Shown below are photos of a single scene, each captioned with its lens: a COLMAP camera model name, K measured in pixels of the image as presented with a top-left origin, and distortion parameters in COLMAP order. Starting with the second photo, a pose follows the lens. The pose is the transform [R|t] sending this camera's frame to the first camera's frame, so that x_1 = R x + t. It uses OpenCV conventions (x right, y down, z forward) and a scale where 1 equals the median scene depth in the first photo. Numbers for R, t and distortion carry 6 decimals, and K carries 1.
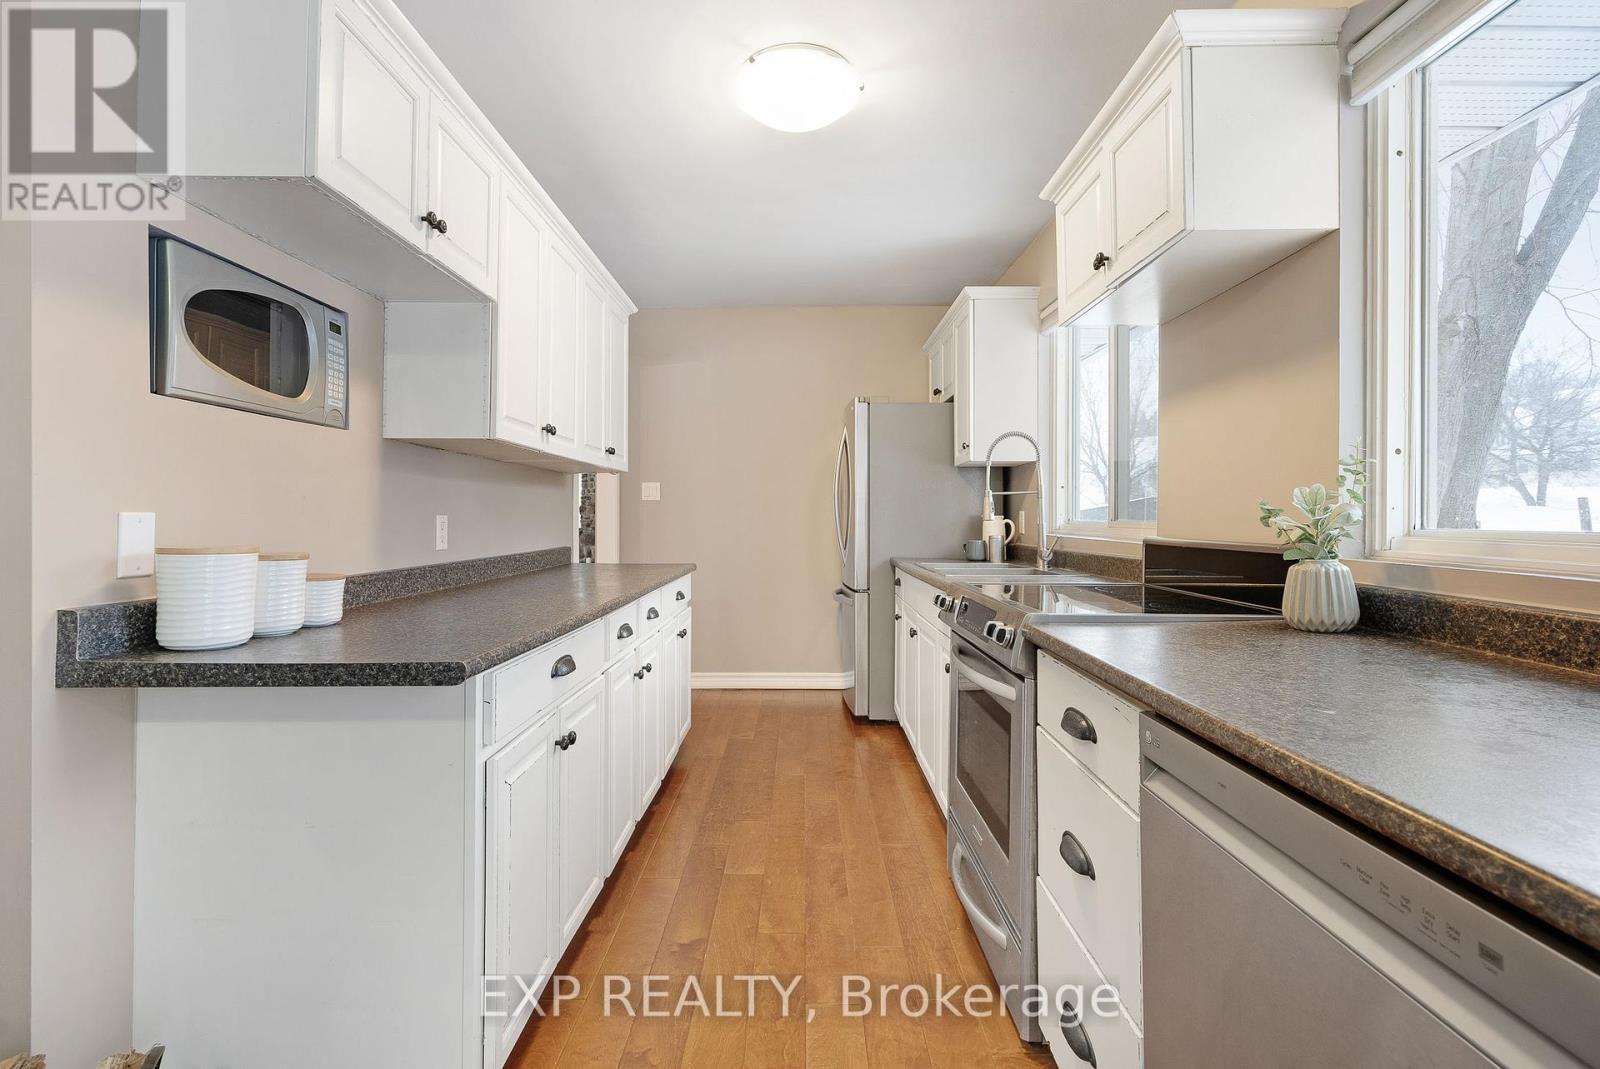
lens RADIAL K [[739.4, 0, 771.1], [0, 739.4, 516.5], [0, 0, 1]] dist [-0.013275, -0.000282]
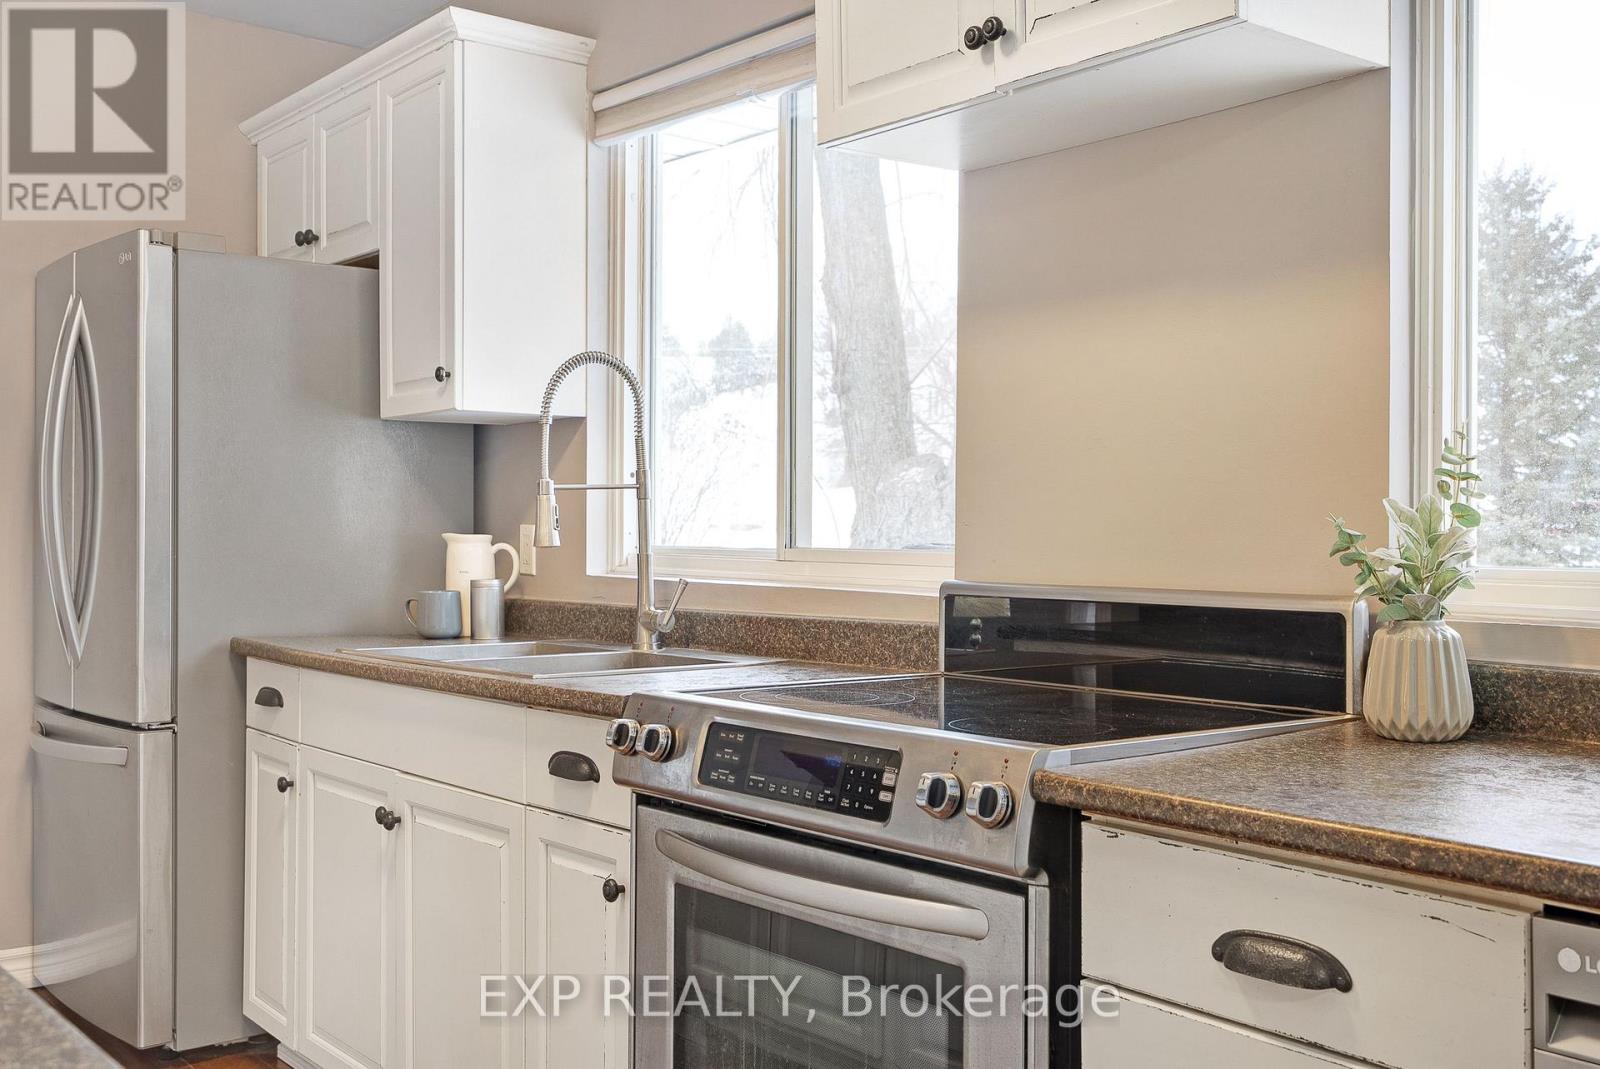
lens RADIAL K [[1651.0, 0, 796.1], [0, 1651.0, 529.3], [0, 0, 1]] dist [0.020199, 0.000000]
pose [[0.758157, 0.003056, 0.652064, -0.470335], [-0.003954, 0.999992, -0.000089, -0.012067], [-0.652060, -0.002510, 0.758164, 0.281582]]
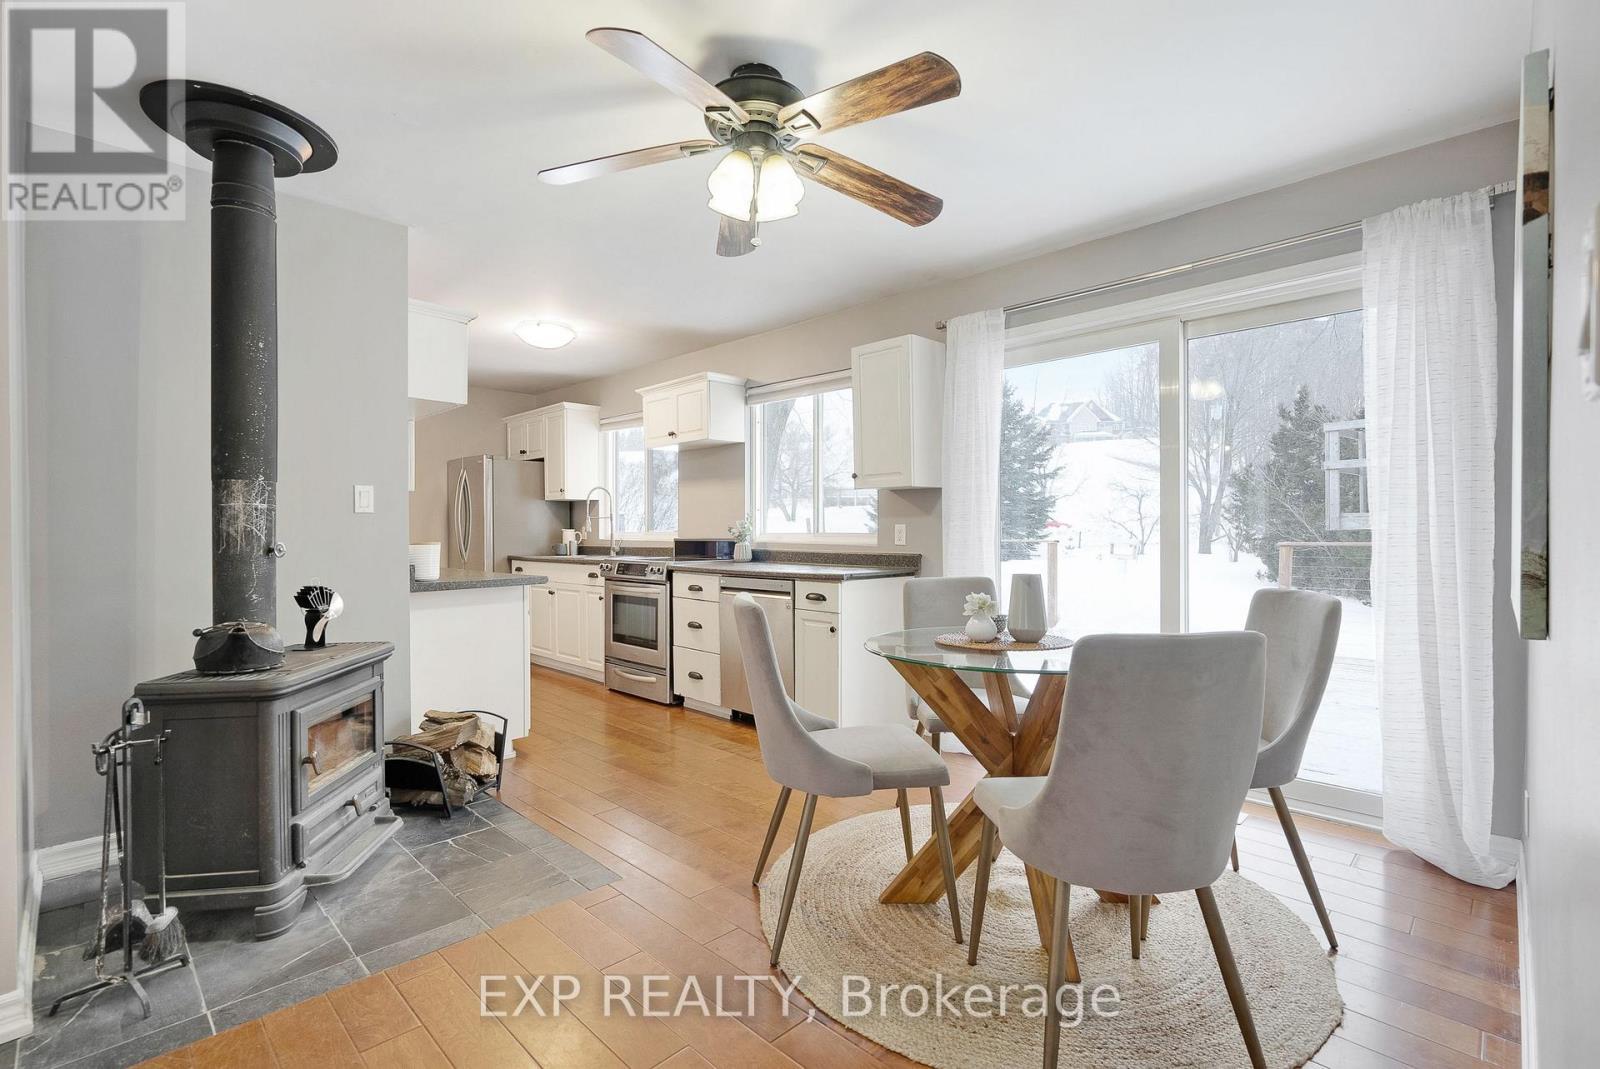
lens RADIAL K [[739.4, 0, 850.6], [0, 739.4, 527.6], [0, 0, 1]] dist [-0.013275, -0.000282]
pose [[0.629437, -0.003070, 0.777045, -1.505978], [0.004889, 0.999988, -0.000009, -0.005645], [-0.777036, 0.003804, 0.629445, -1.460142]]
